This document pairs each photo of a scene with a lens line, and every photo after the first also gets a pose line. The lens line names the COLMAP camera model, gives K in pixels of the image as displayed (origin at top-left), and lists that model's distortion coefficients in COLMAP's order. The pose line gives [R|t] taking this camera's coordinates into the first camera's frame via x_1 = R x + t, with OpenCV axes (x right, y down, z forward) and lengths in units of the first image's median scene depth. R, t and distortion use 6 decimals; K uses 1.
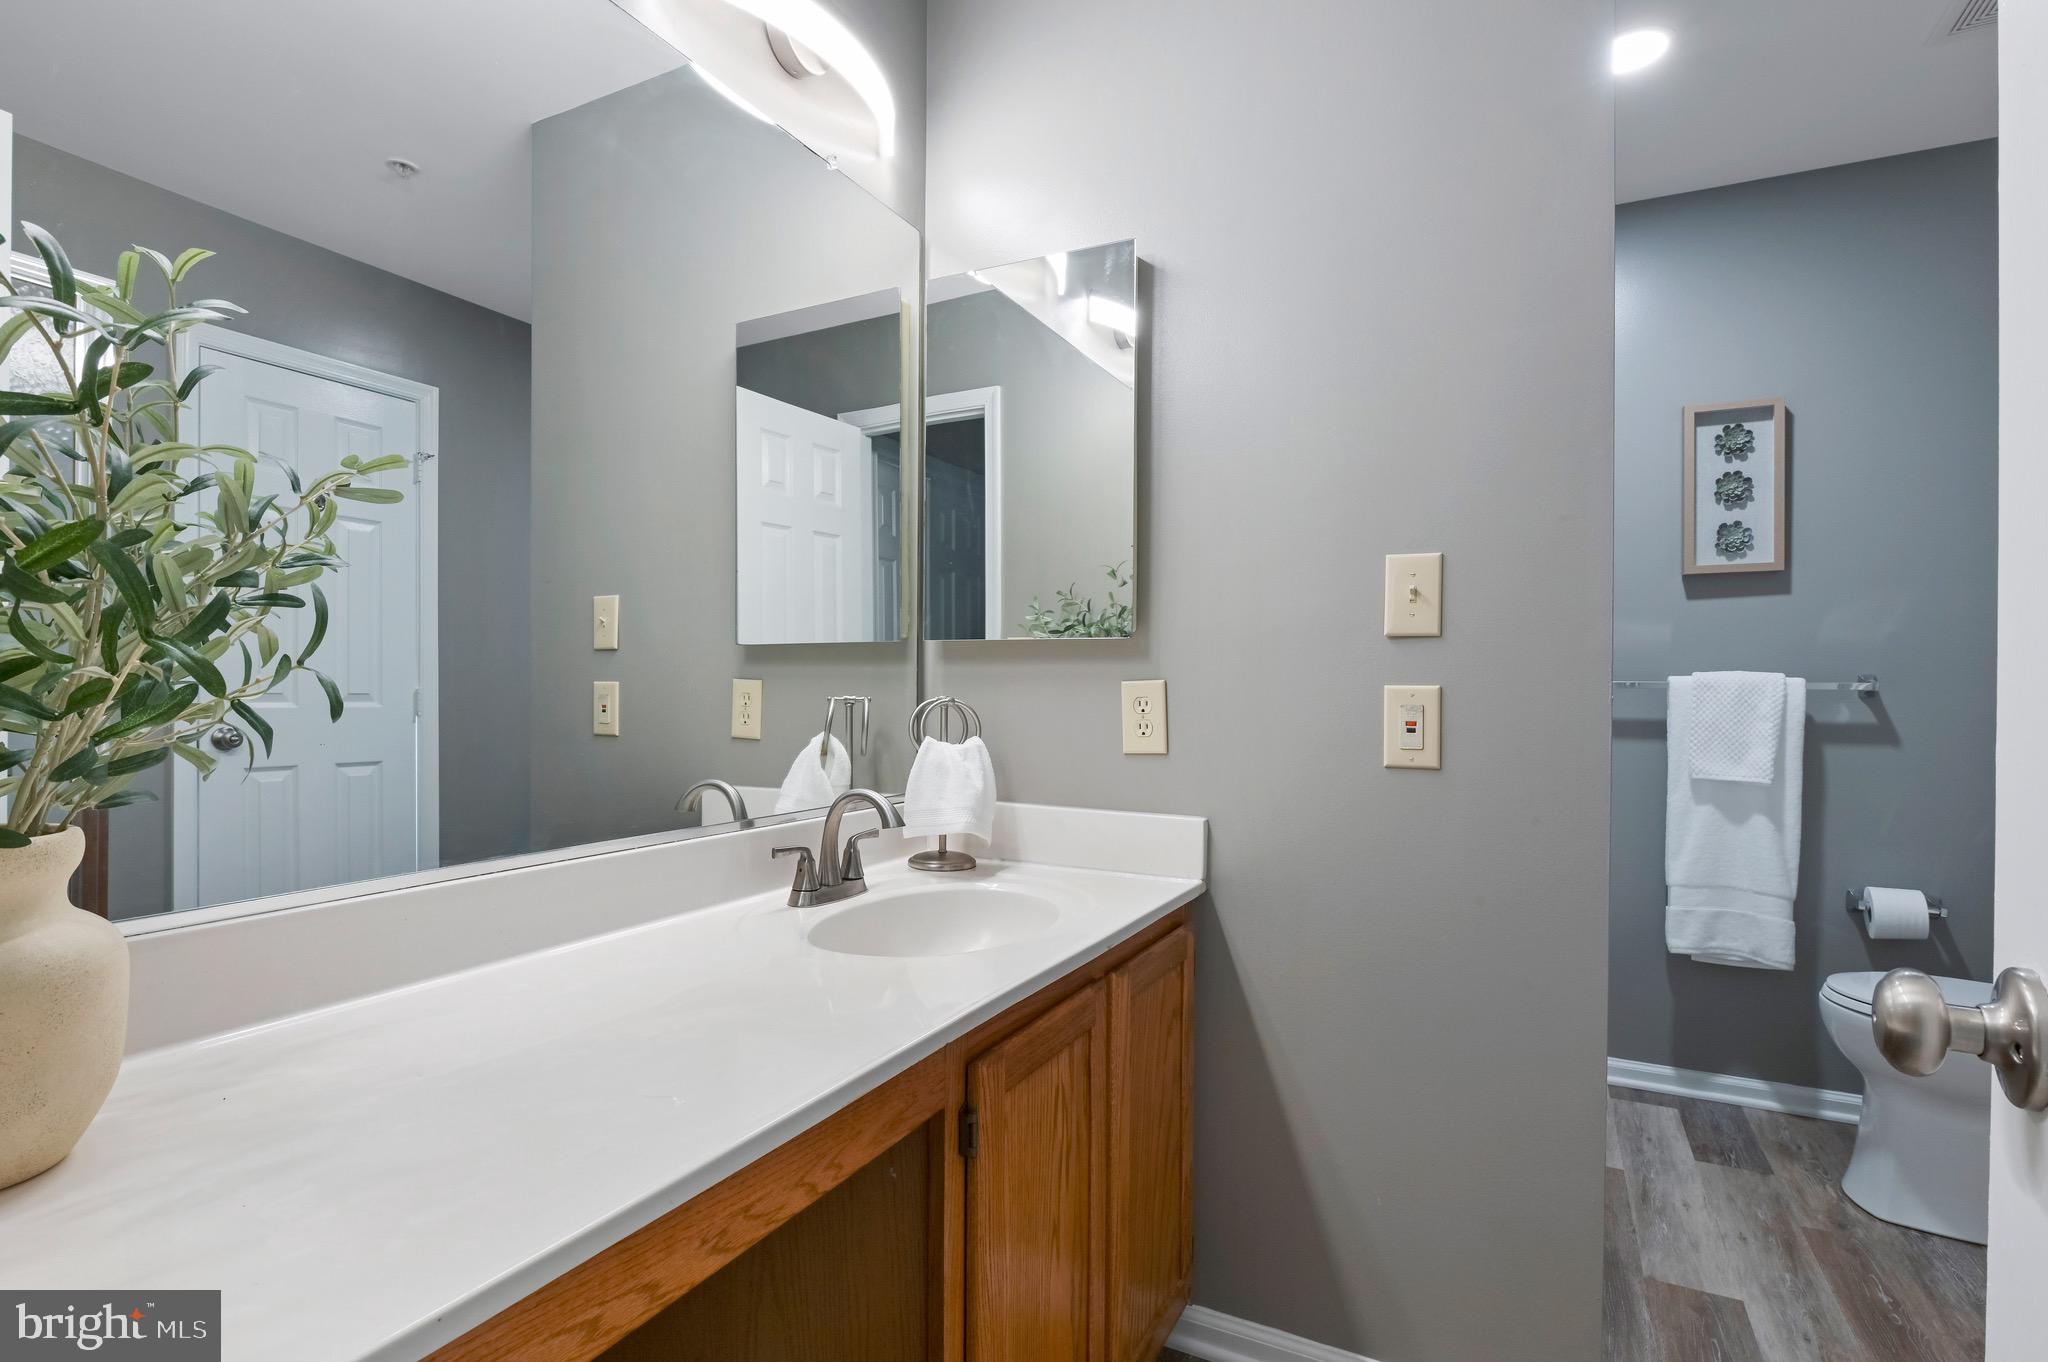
lens RADIAL K [[994.9, 0, 1023.3], [0, 994.9, 694.4], [0, 0, 1]] dist [-0.012663, -0.000538]
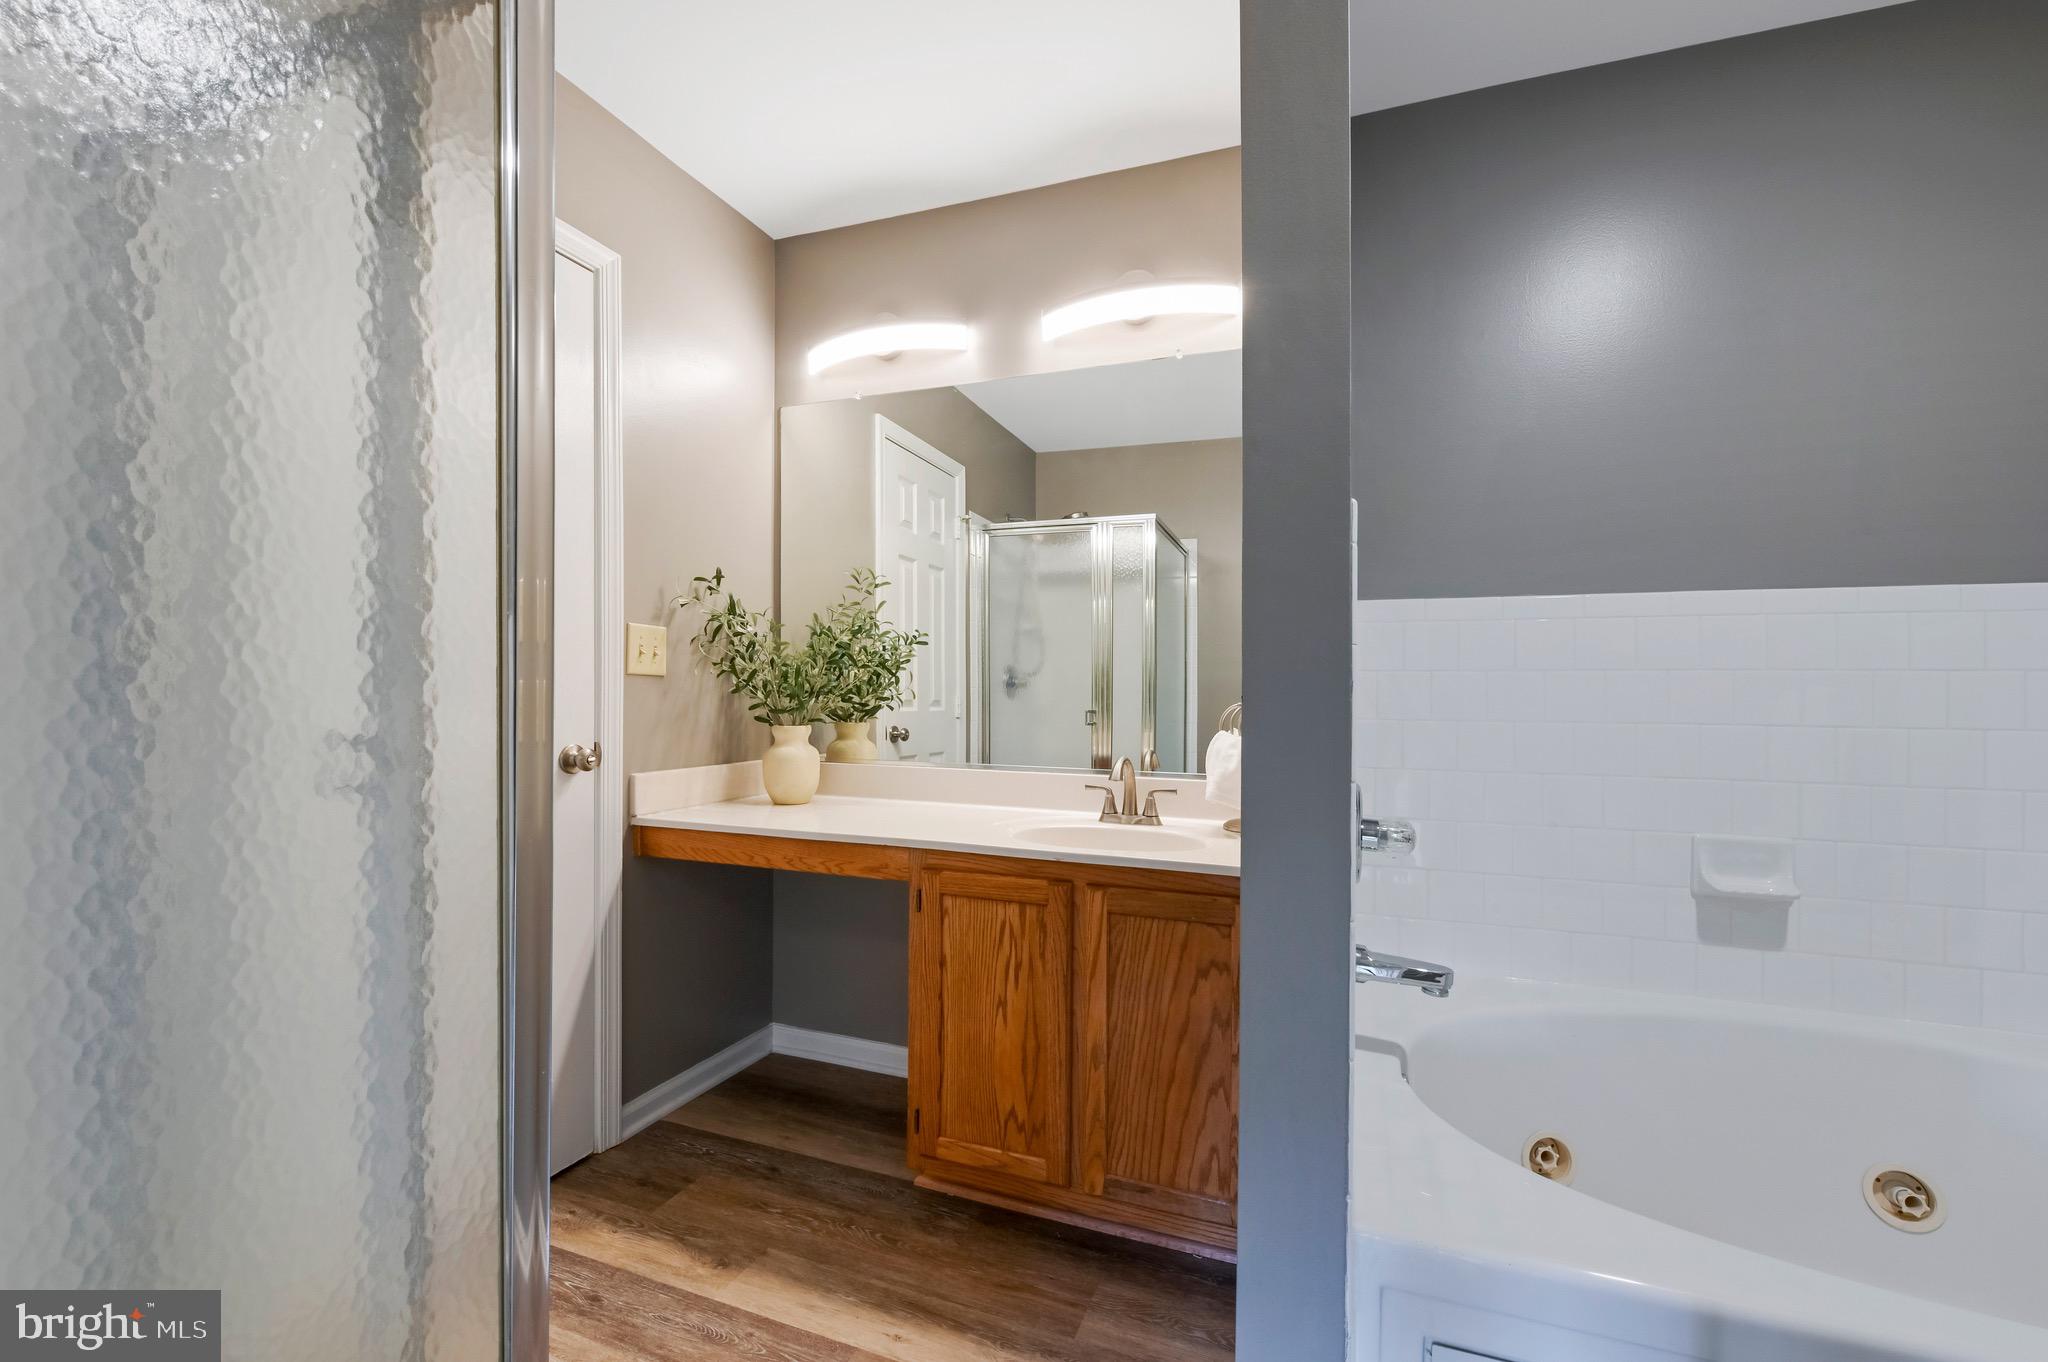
lens RADIAL K [[840.7, 0, 1019.9], [0, 840.7, 698.7], [0, 0, 1]] dist [-0.001925, -0.000557]
pose [[0.095968, -0.003153, -0.995379, 0.687307], [-0.014200, 0.999889, -0.004536, 0.002818], [0.995283, 0.014570, 0.095913, 0.397400]]
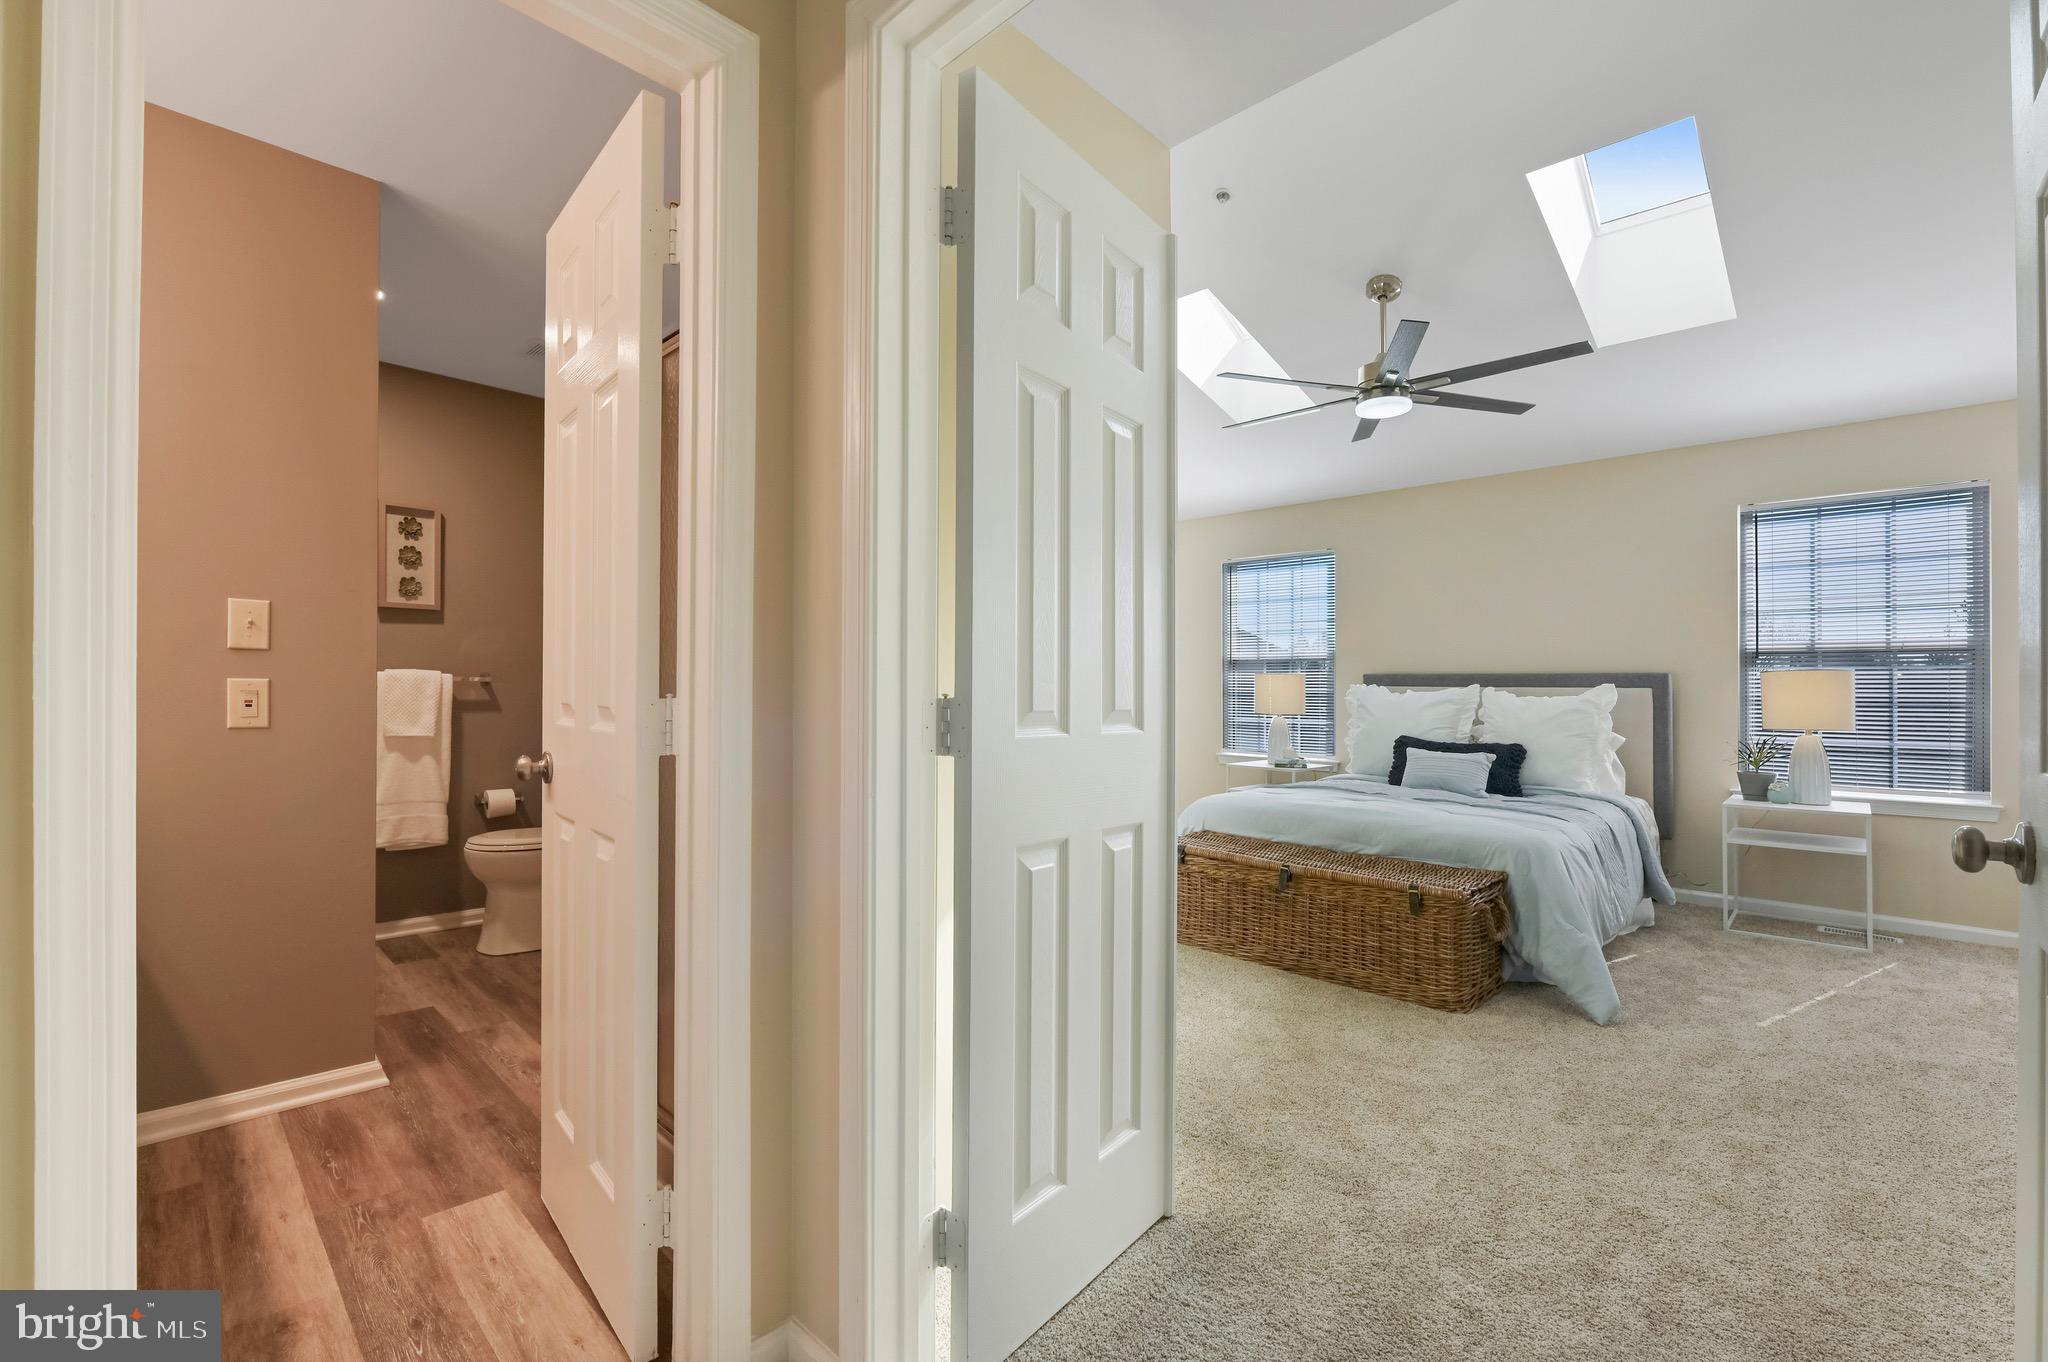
lens RADIAL K [[878.4, 0, 1030.4], [0, 878.4, 689.2], [0, 0, 1]] dist [-0.000563, 0.000388]
pose [[0.288317, -0.005853, 0.957517, -0.382013], [-0.001388, 0.999978, 0.006531, -0.001676], [-0.957534, -0.003212, 0.288303, -0.405307]]
